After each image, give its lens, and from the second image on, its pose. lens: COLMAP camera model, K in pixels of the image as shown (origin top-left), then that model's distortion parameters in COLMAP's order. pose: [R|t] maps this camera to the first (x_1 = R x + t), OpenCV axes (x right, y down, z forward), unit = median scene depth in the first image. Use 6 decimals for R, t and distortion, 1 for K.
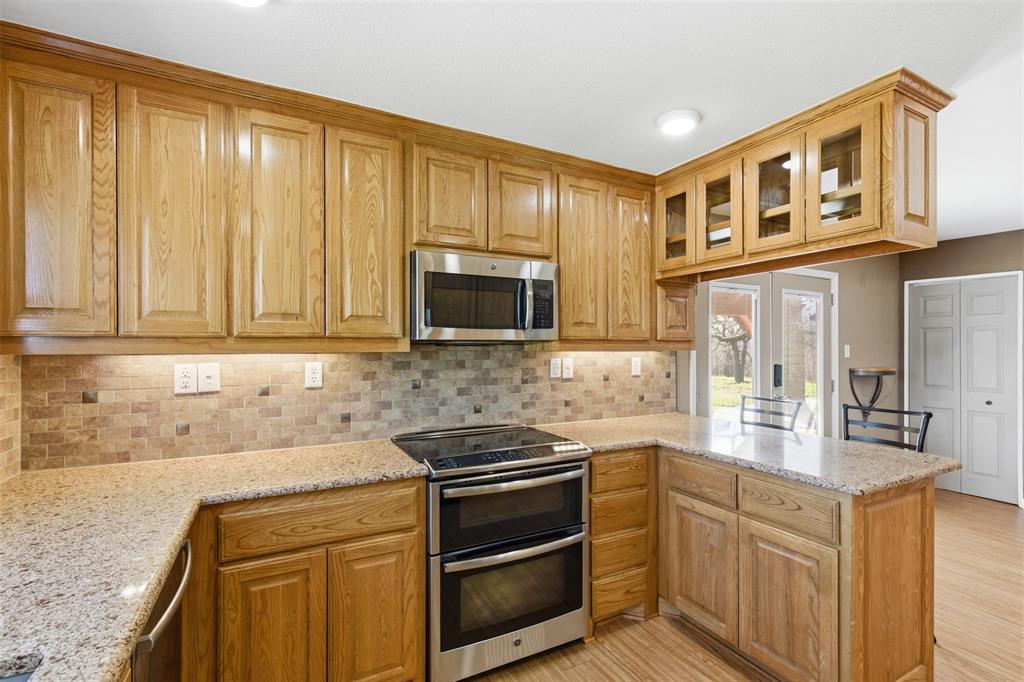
lens RADIAL K [[465.1, 0, 503.2], [0, 465.1, 345.4], [0, 0, 1]] dist [0.005321, 0.000271]
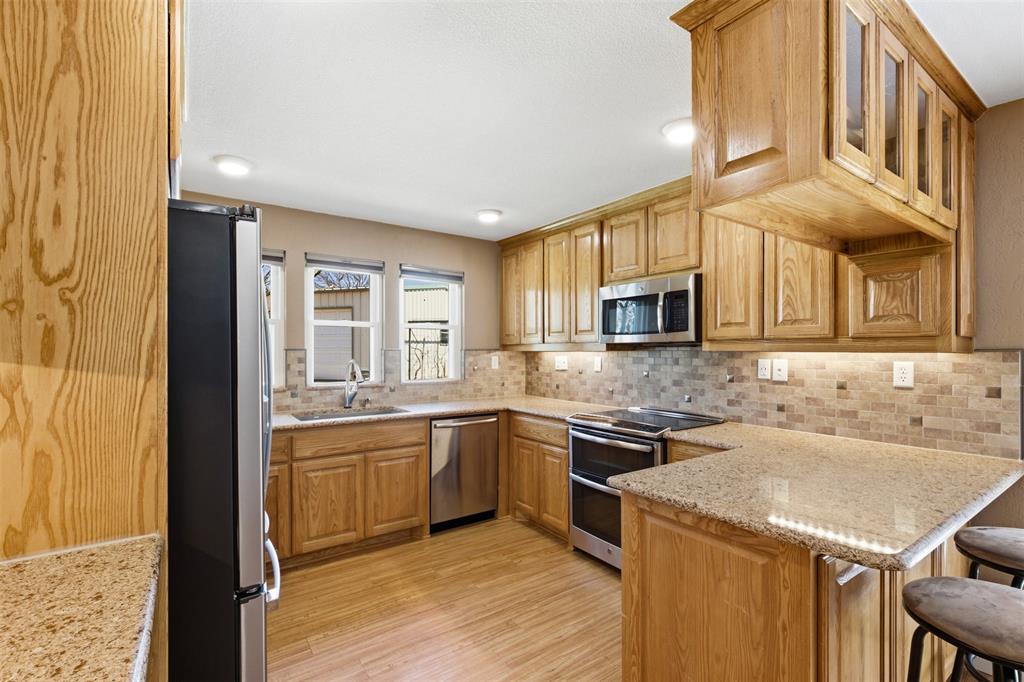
lens RADIAL K [[465.1, 0, 513.9], [0, 465.1, 346.9], [0, 0, 1]] dist [0.005321, 0.000271]
pose [[0.133773, -0.004274, -0.991003, 1.063849], [0.008005, 0.999963, -0.003232, 0.002245], [0.990980, -0.007501, 0.133802, 0.383564]]
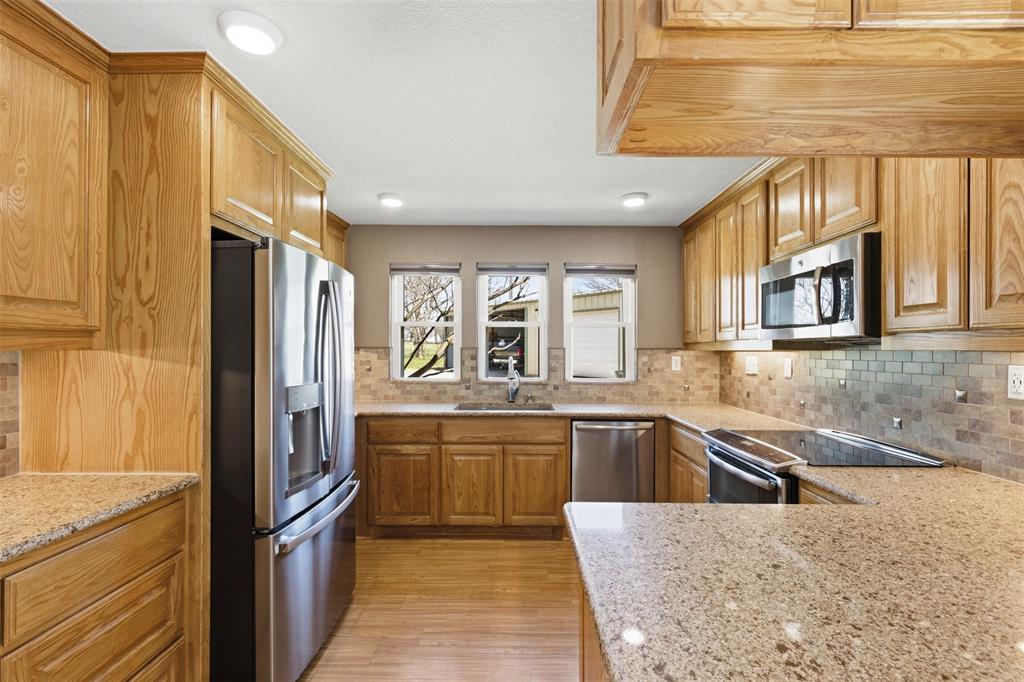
lens RADIAL K [[465.1, 0, 511.7], [0, 465.1, 344.3], [0, 0, 1]] dist [0.005321, 0.000271]
pose [[-0.472938, -0.008546, -0.881054, 0.944188], [0.005430, 0.999906, -0.012613, 0.007812], [0.881079, -0.010749, -0.472847, 0.782974]]
